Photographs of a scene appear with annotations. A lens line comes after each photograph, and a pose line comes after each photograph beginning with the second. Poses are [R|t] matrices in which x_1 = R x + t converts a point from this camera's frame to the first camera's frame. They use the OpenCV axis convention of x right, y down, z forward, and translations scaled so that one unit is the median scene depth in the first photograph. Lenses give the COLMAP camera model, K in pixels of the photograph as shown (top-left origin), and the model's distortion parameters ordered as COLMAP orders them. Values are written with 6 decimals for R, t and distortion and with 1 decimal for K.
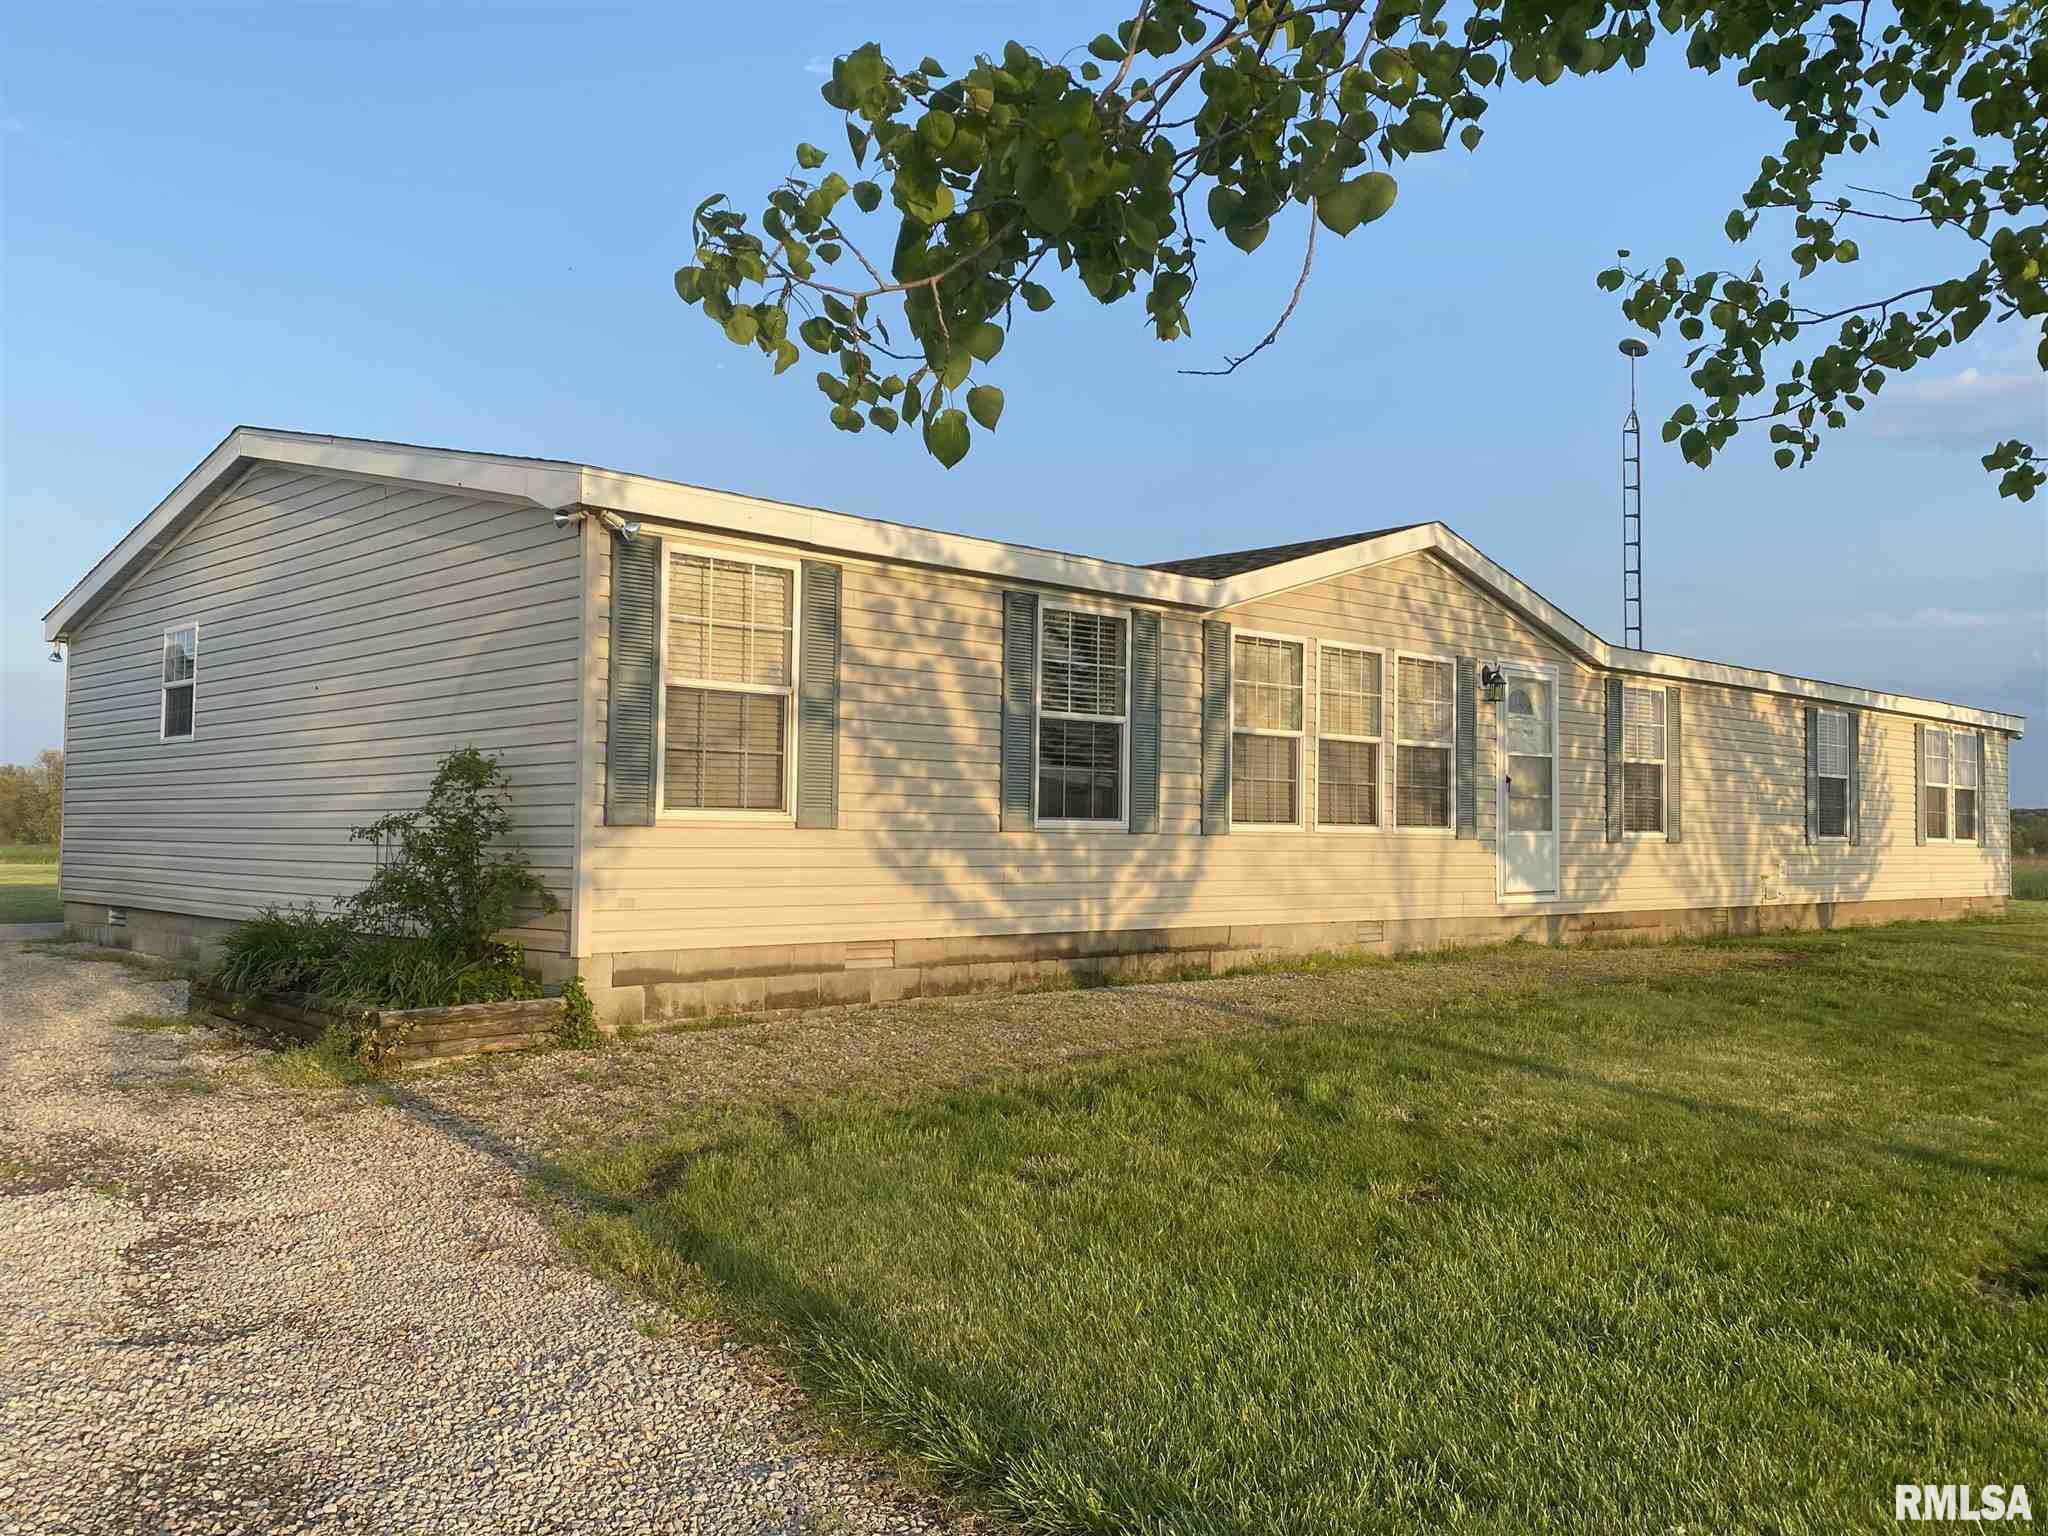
lens RADIAL K [[1732.9, 0, 1010.1], [0, 1732.9, 782.4], [0, 0, 1]] dist [0.092512, -0.034882]
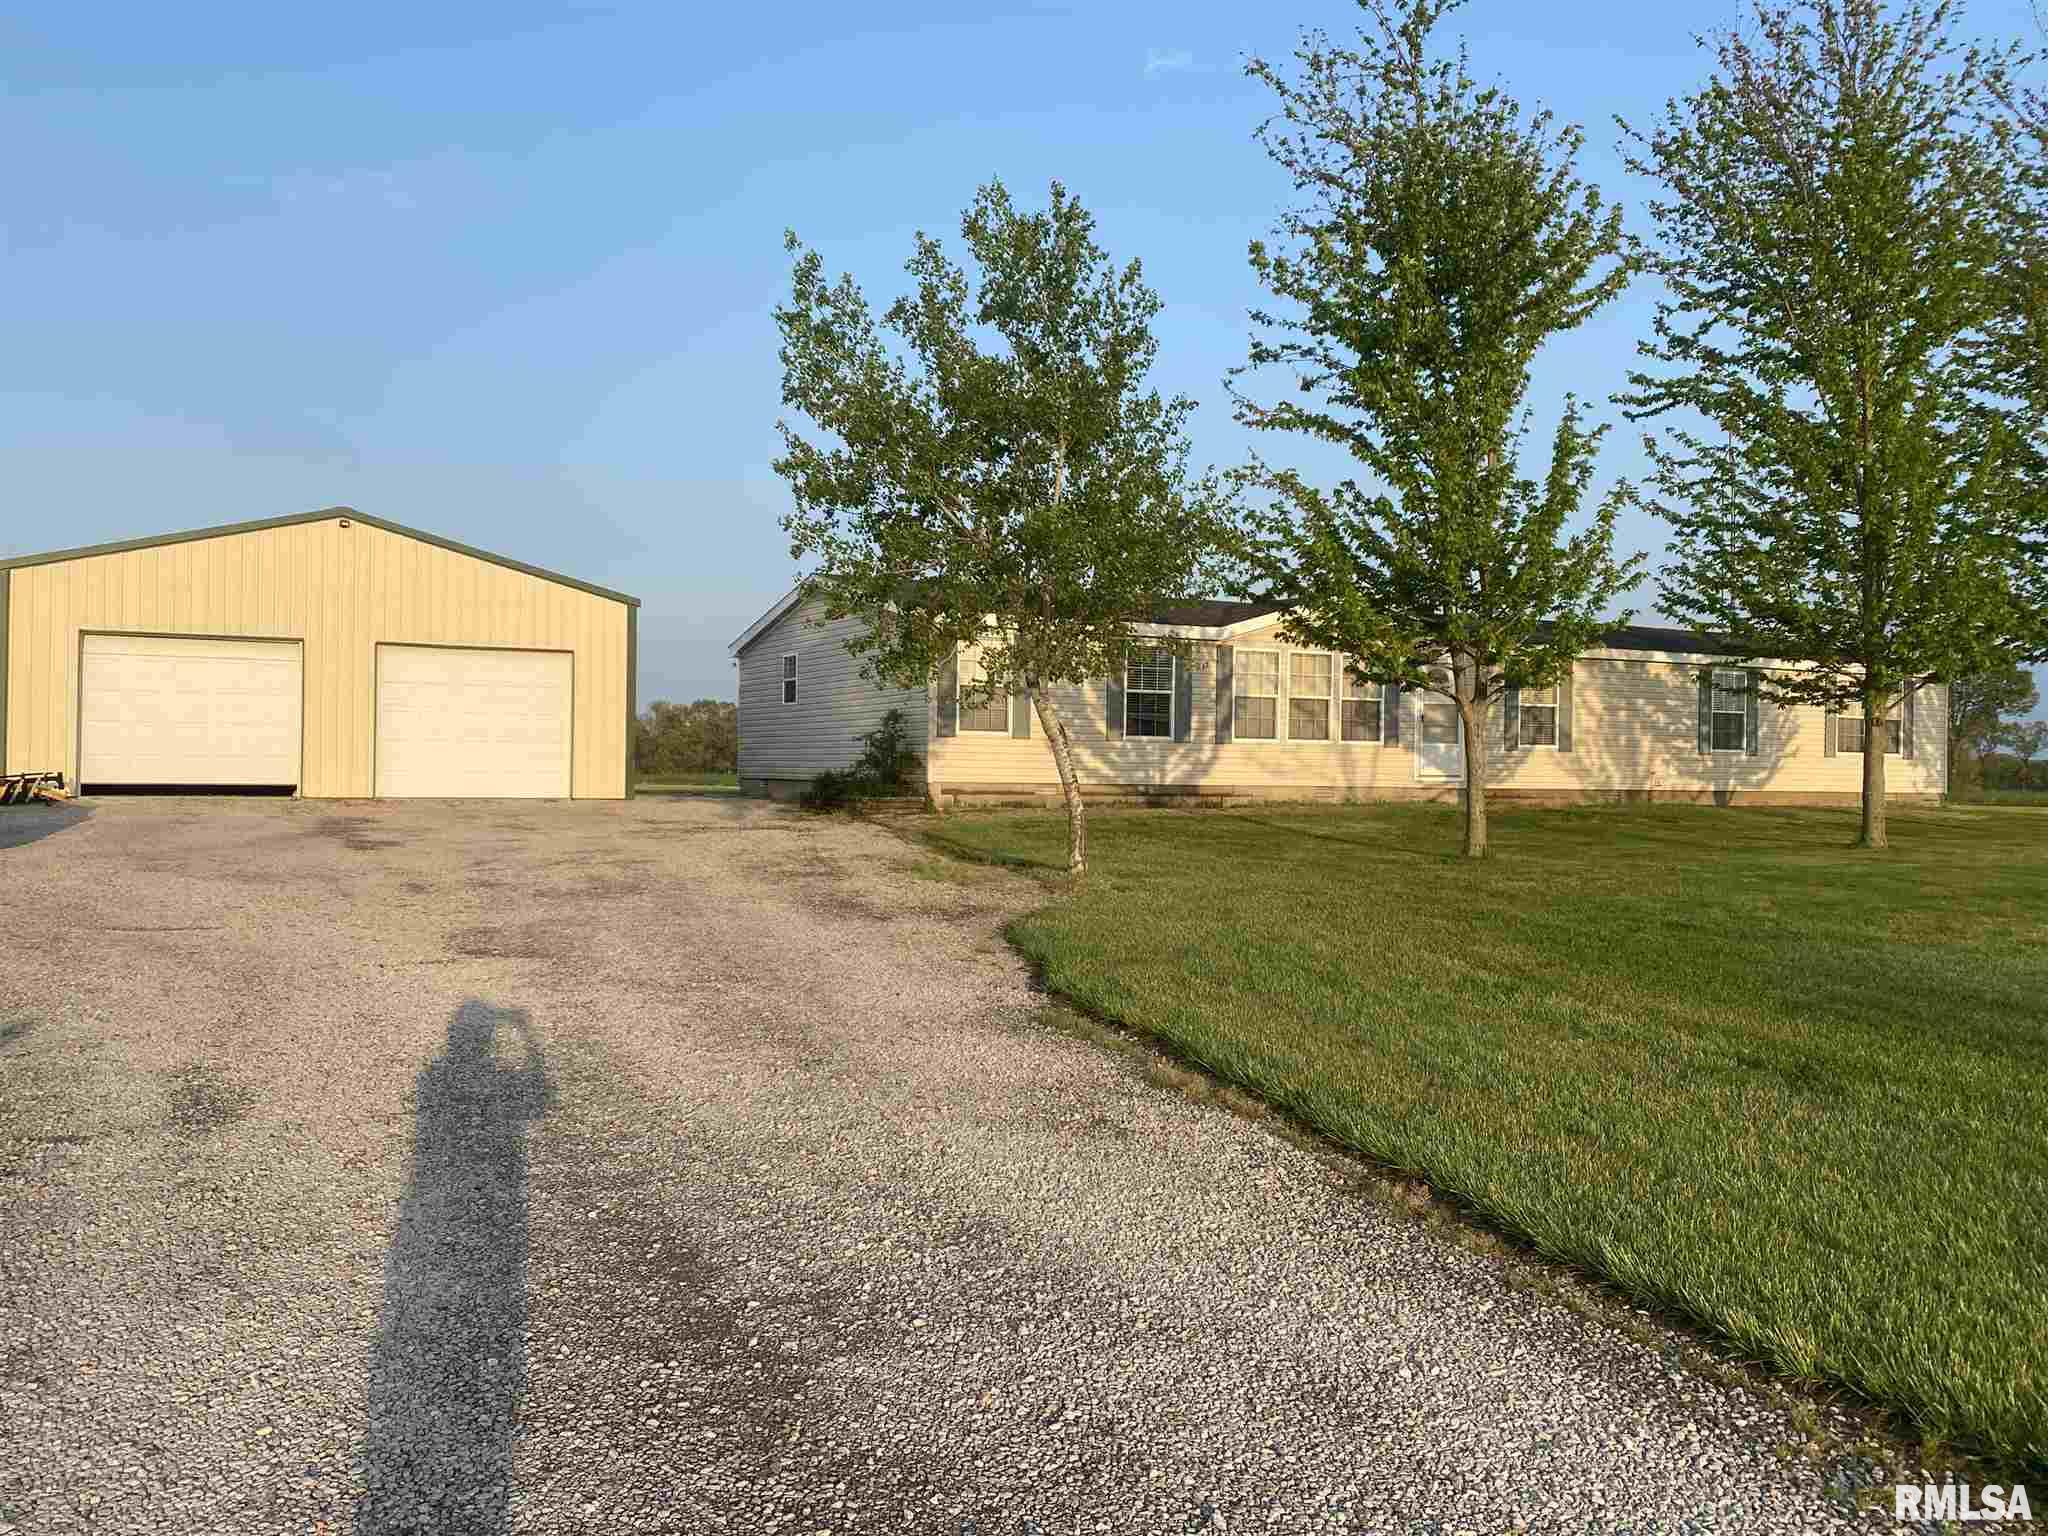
lens RADIAL K [[1732.9, 0, 1020.7], [0, 1732.9, 762.4], [0, 0, 1]] dist [0.092512, -0.034882]
pose [[0.960028, -0.001648, -0.279900, 0.508228], [0.007837, 0.999749, 0.020993, 0.007613], [0.279795, -0.022348, 0.959800, -1.229383]]
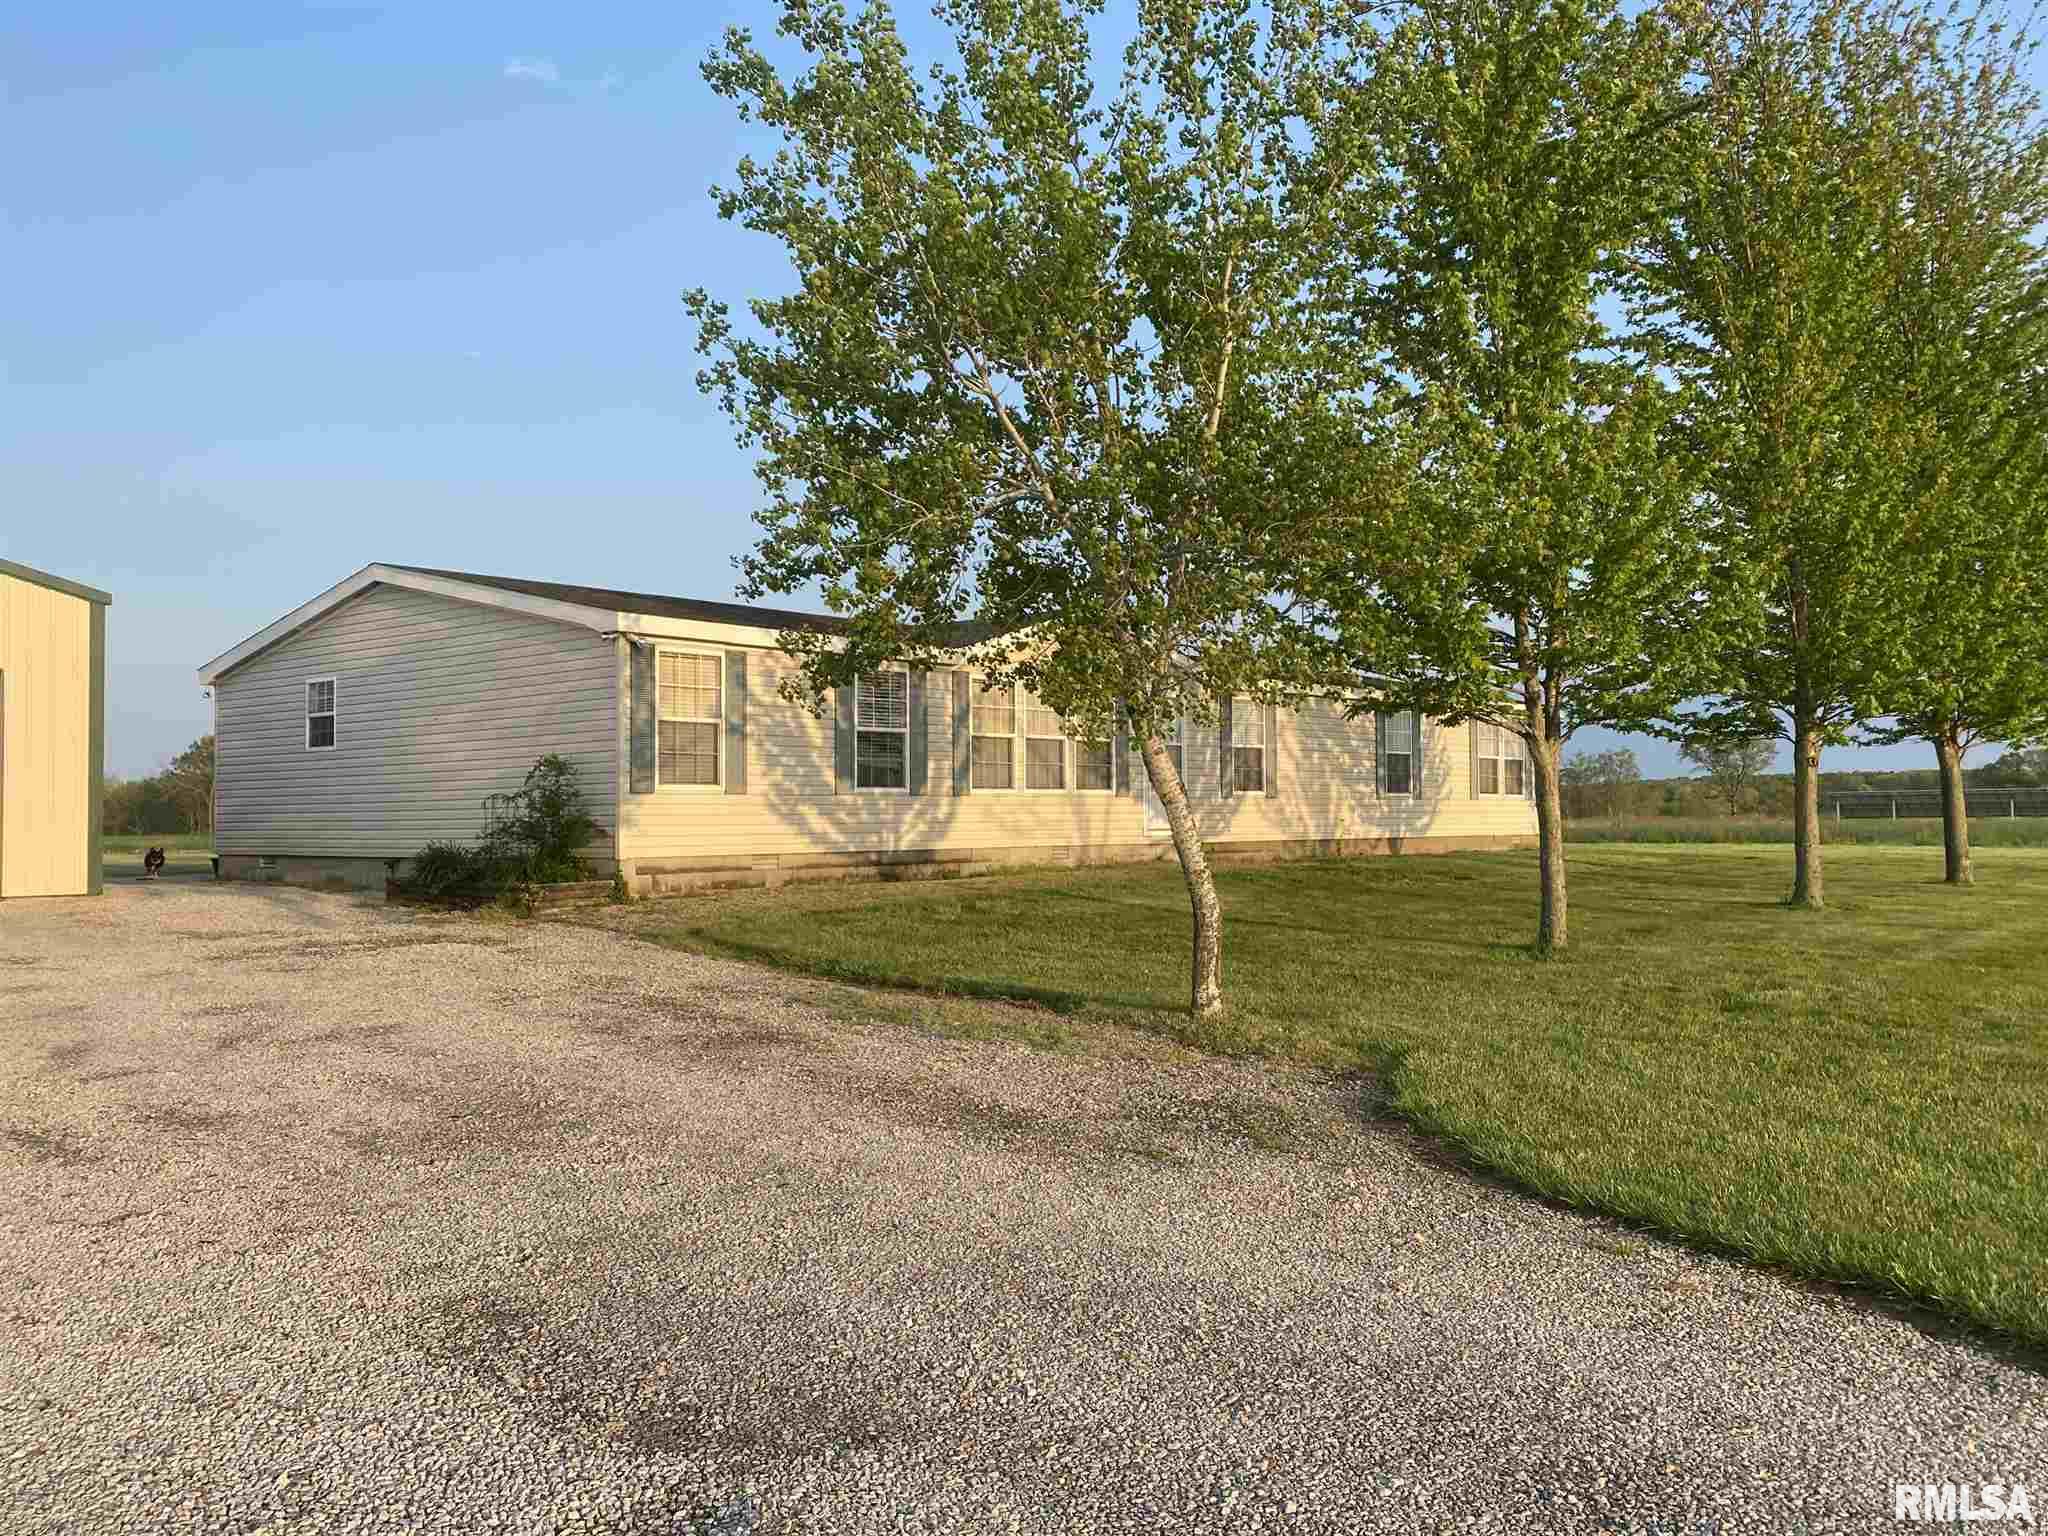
lens RADIAL K [[1732.9, 0, 1022.6], [0, 1732.9, 734.4], [0, 0, 1]] dist [0.092512, -0.034882]
pose [[0.995281, -0.016425, 0.095634, 0.014801], [0.018066, 0.999704, -0.016311, -0.000720], [-0.095338, 0.017962, 0.995283, -0.762397]]
